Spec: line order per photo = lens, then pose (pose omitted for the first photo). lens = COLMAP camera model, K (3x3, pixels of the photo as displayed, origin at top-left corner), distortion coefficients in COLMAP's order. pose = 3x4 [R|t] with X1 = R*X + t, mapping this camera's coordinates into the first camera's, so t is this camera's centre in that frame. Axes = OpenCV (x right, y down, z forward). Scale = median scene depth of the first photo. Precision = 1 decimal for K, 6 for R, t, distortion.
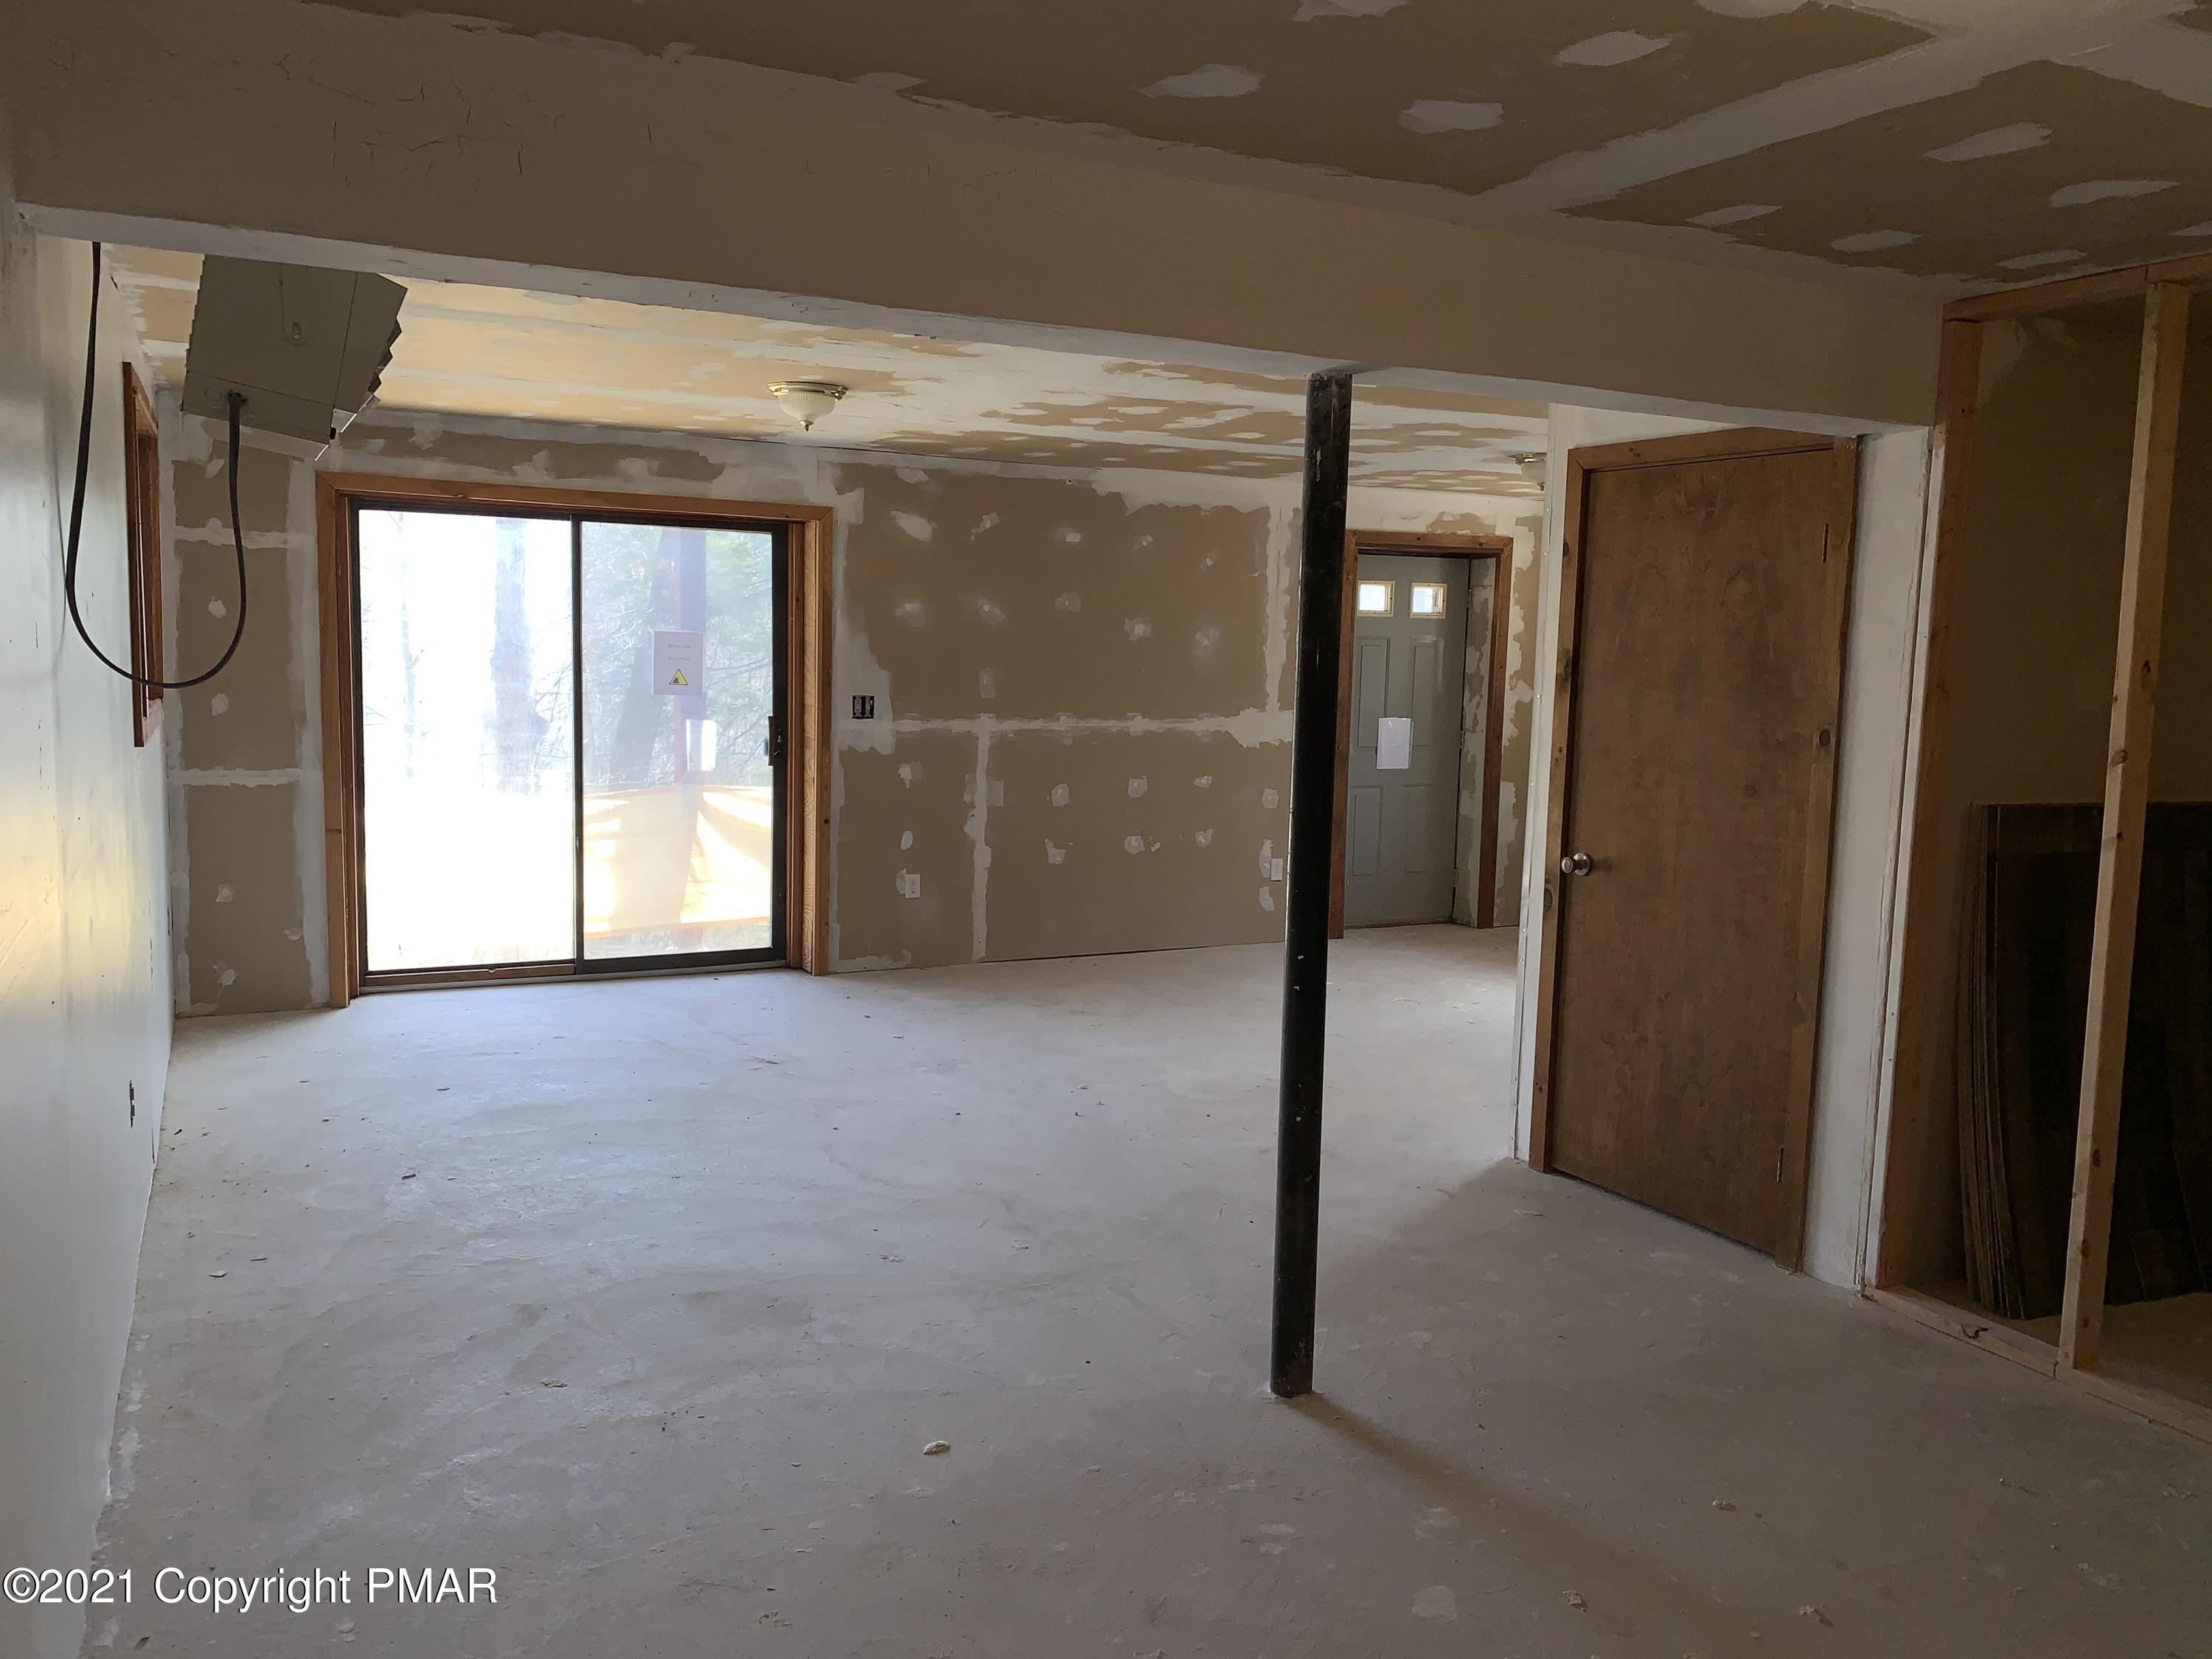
lens RADIAL K [[1703.3, 0, 1099.1], [0, 1703.3, 834.3], [0, 0, 1]] dist [0.046417, -0.017563]
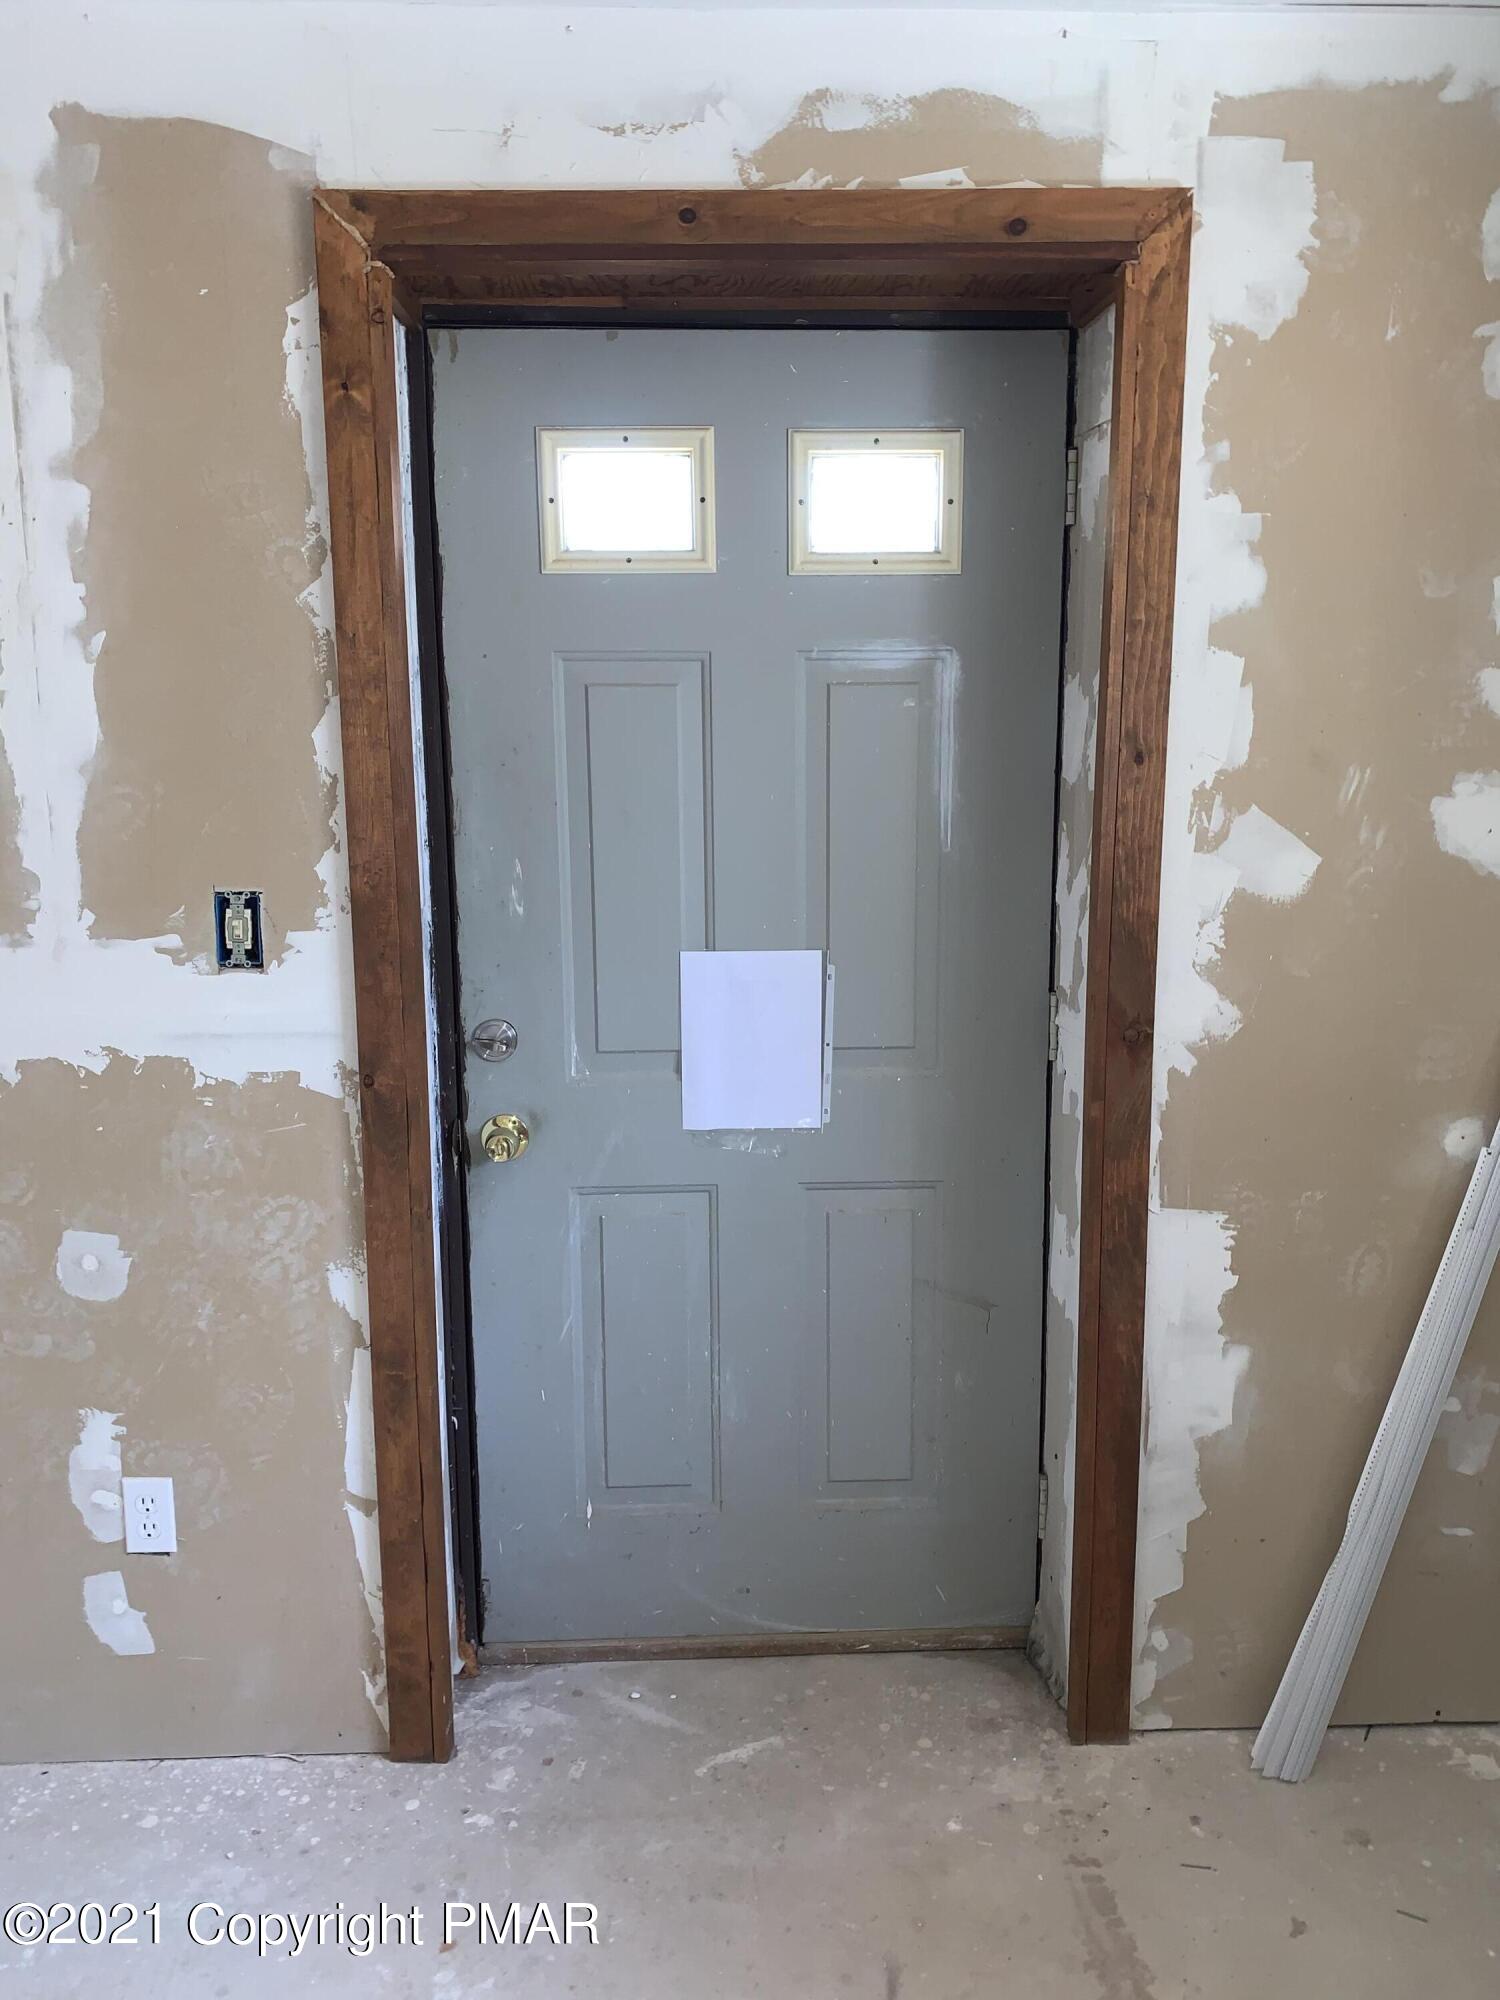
lens RADIAL K [[1540.1, 0, 757.3], [0, 1540.1, 987.3], [0, 0, 1]] dist [0.046417, -0.017563]
pose [[0.912250, 0.045001, -0.407155, 0.277405], [-0.023184, 0.998026, 0.058363, -0.076912], [0.408978, -0.043802, 0.911492, 0.775939]]
